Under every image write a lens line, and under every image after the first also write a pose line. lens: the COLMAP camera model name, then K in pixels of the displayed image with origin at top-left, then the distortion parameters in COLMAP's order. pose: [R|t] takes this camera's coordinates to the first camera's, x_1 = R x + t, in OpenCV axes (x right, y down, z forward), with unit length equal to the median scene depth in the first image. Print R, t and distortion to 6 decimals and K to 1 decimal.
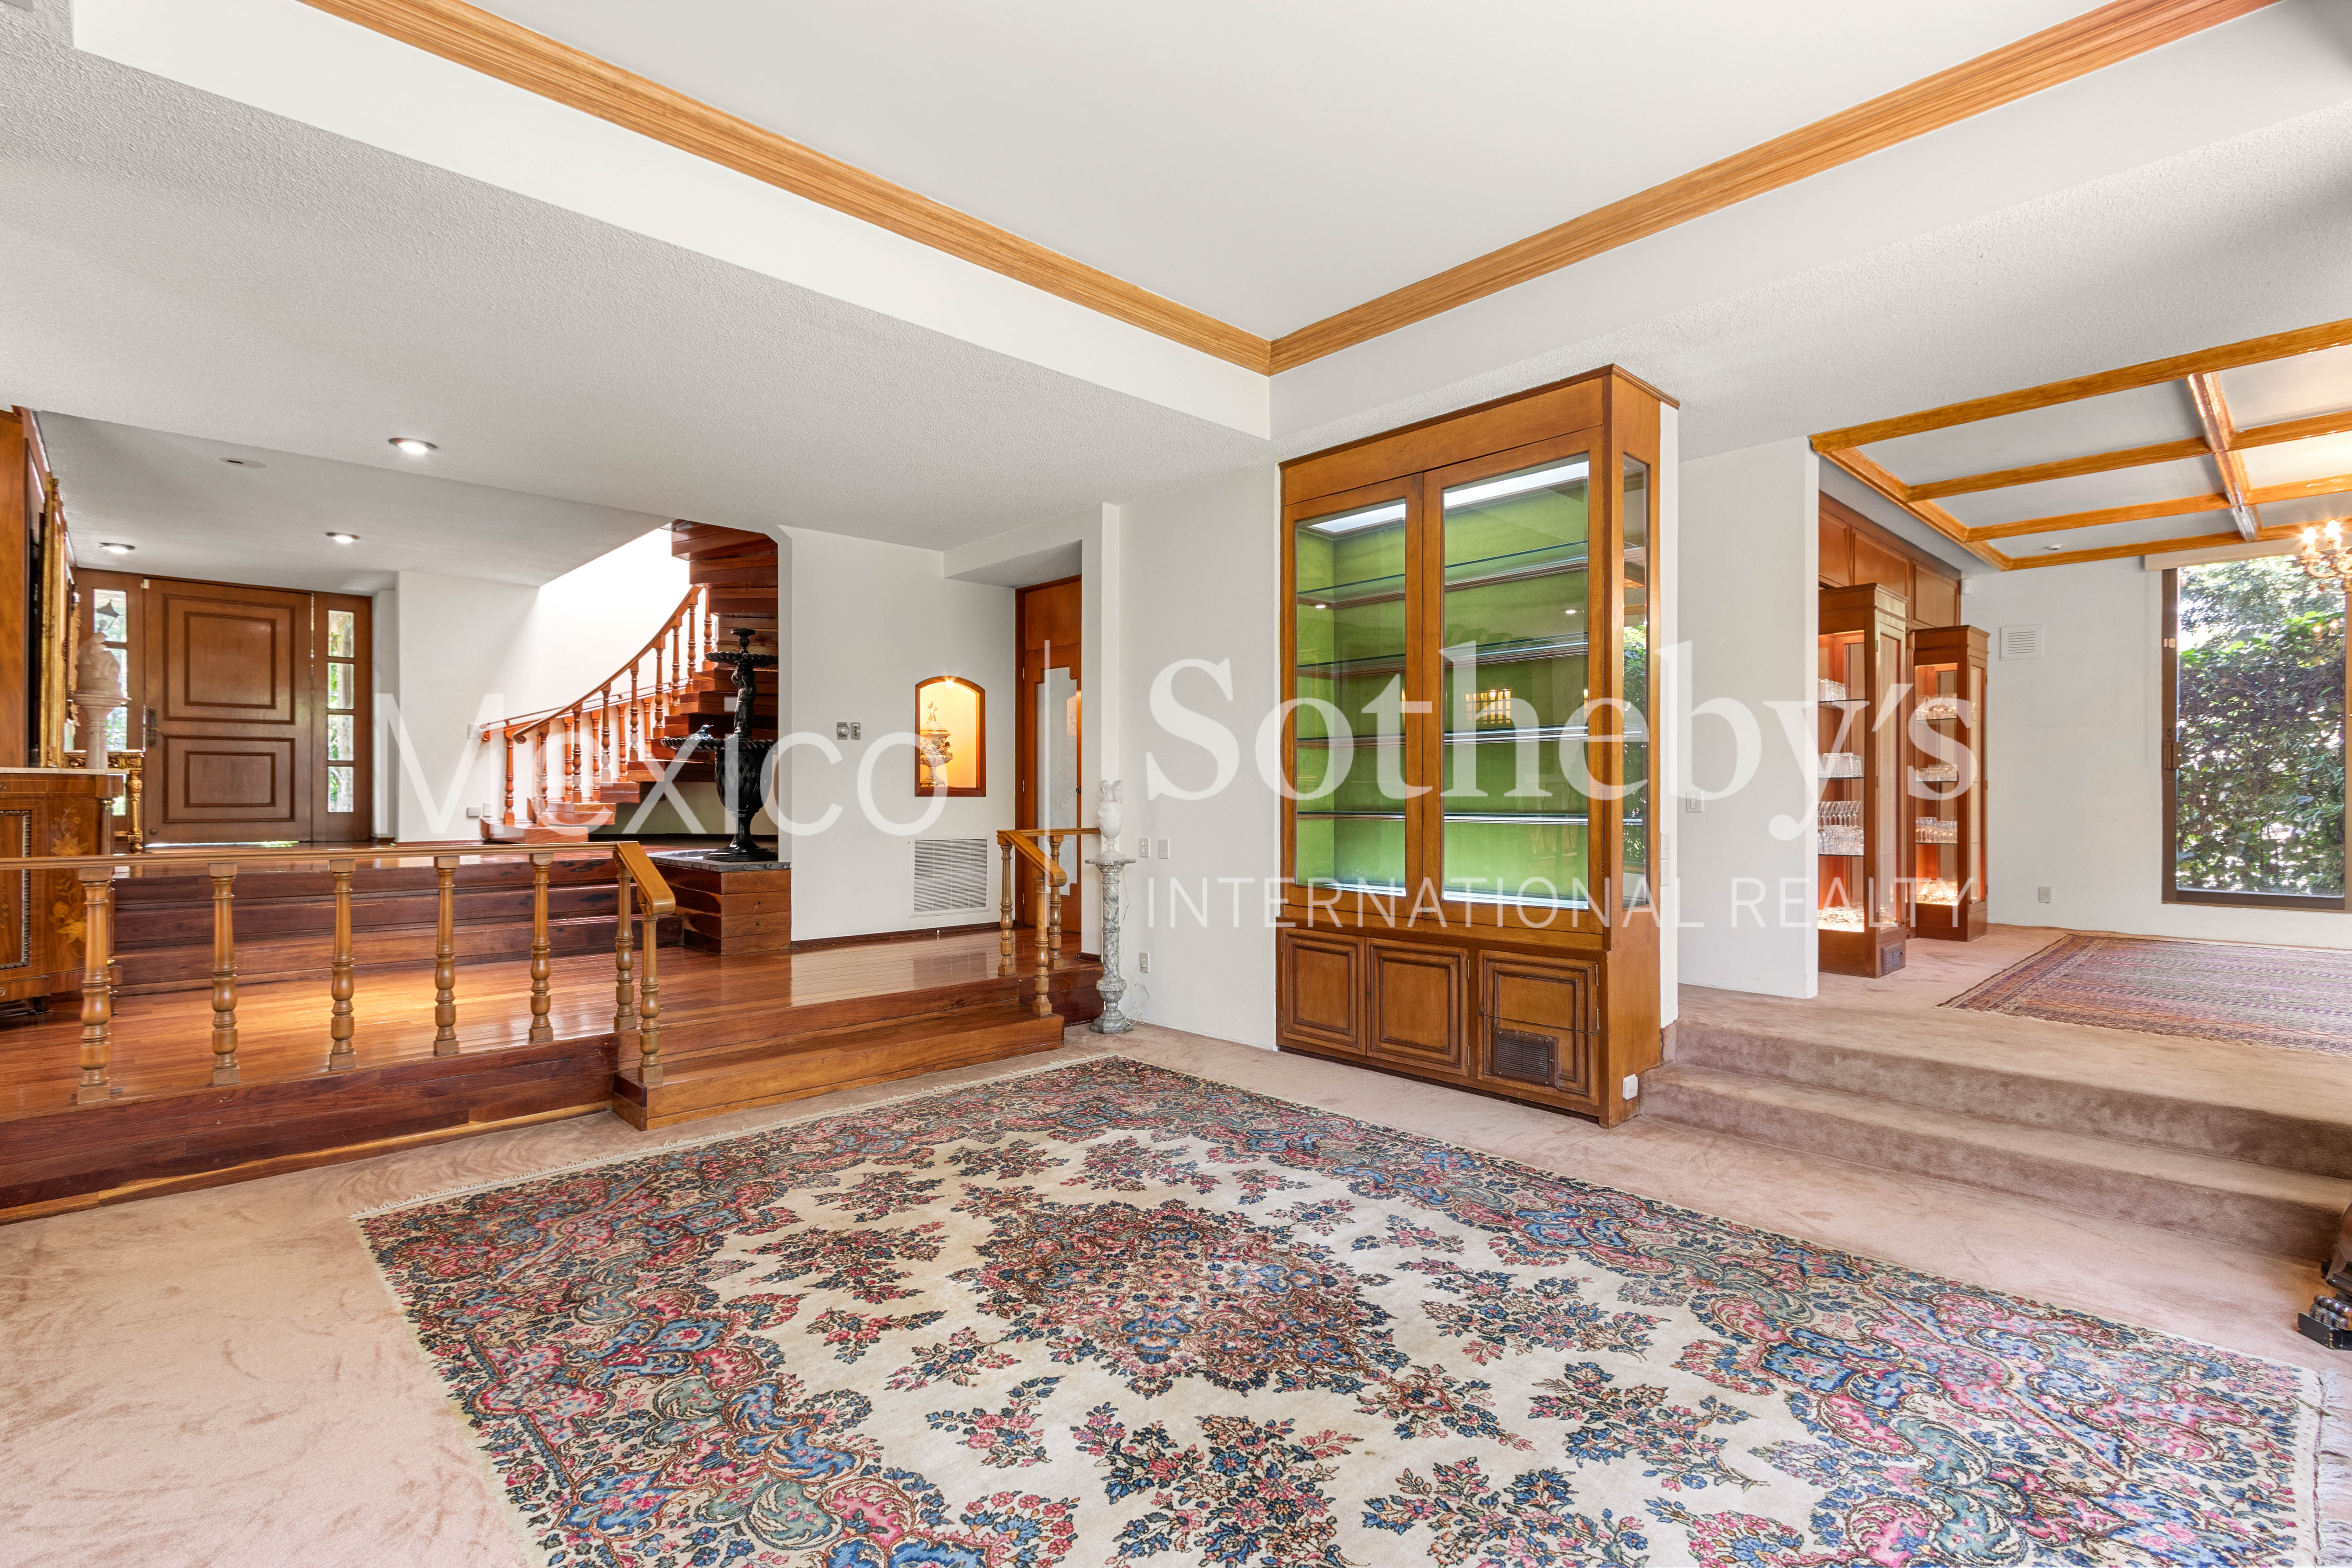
lens RADIAL K [[1098.3, 0, 1252.4], [0, 1098.3, 787.4], [0, 0, 1]] dist [0.008488, -0.003043]
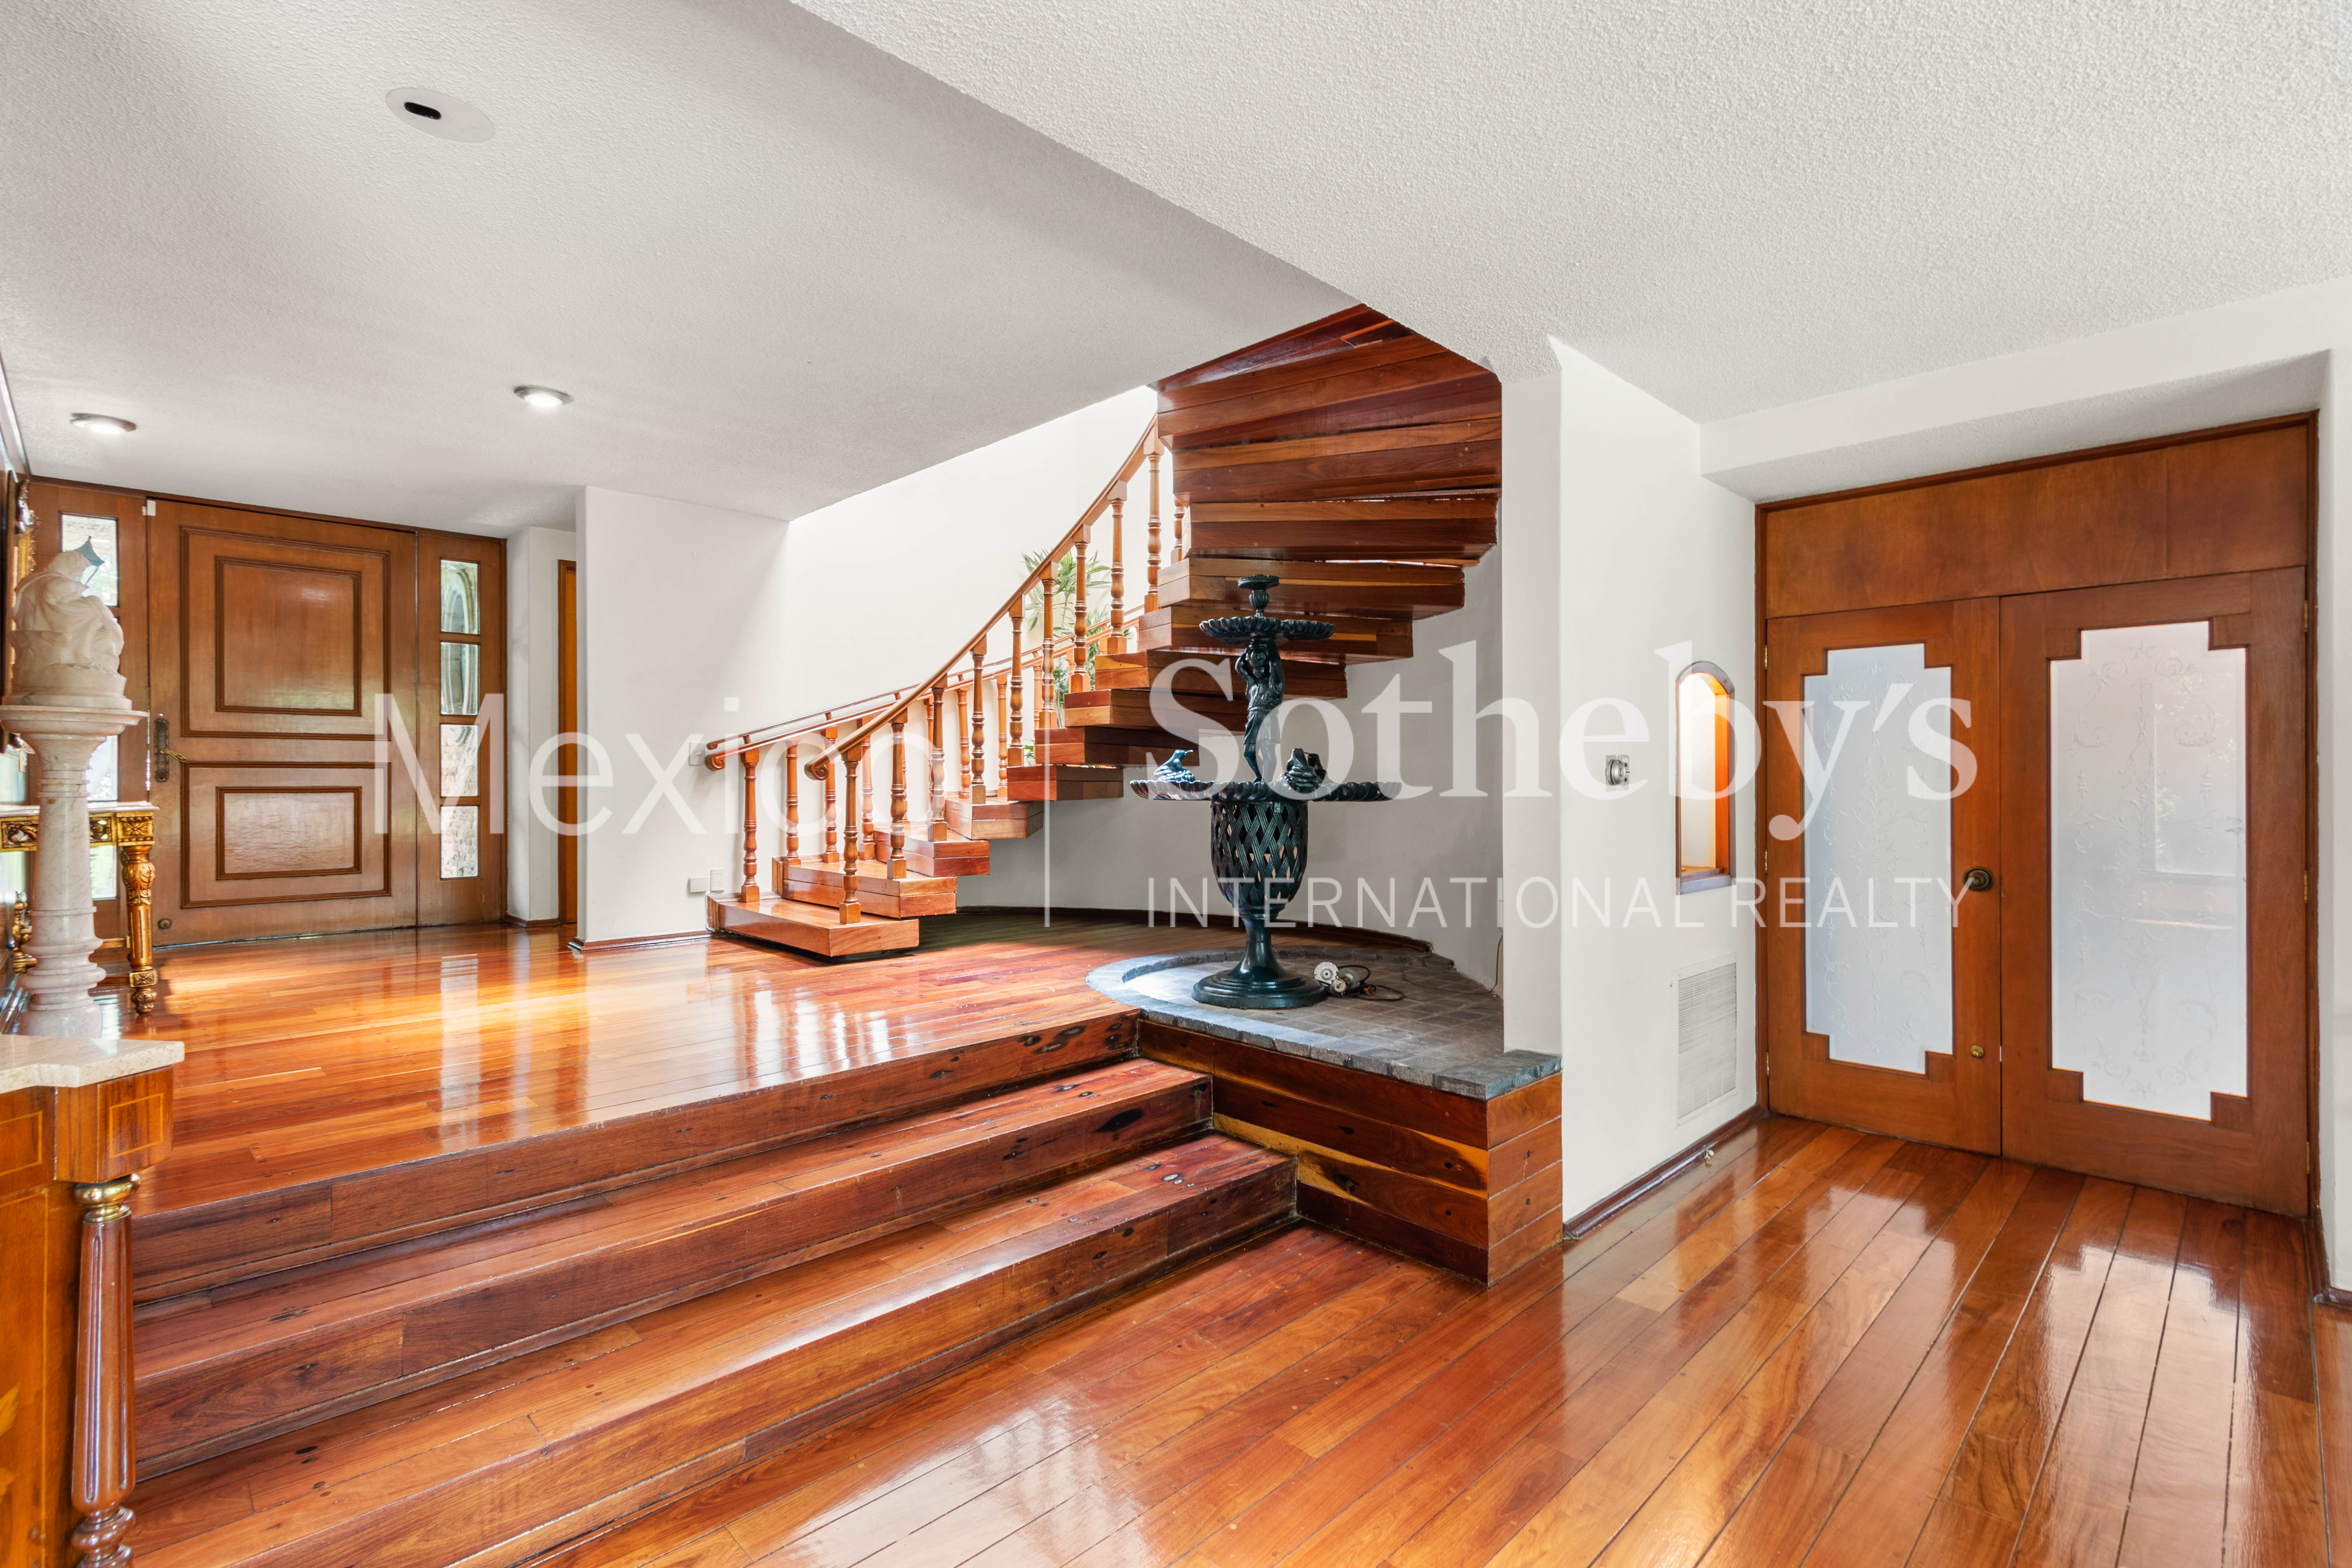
lens RADIAL K [[1098.3, 0, 1245.5], [0, 1098.3, 788.7], [0, 0, 1]] dist [0.008488, -0.003043]
pose [[0.999811, -0.002089, 0.019323, -0.413083], [0.002020, 0.999991, 0.003606, -0.032866], [-0.019330, -0.003566, 0.999807, 0.382768]]
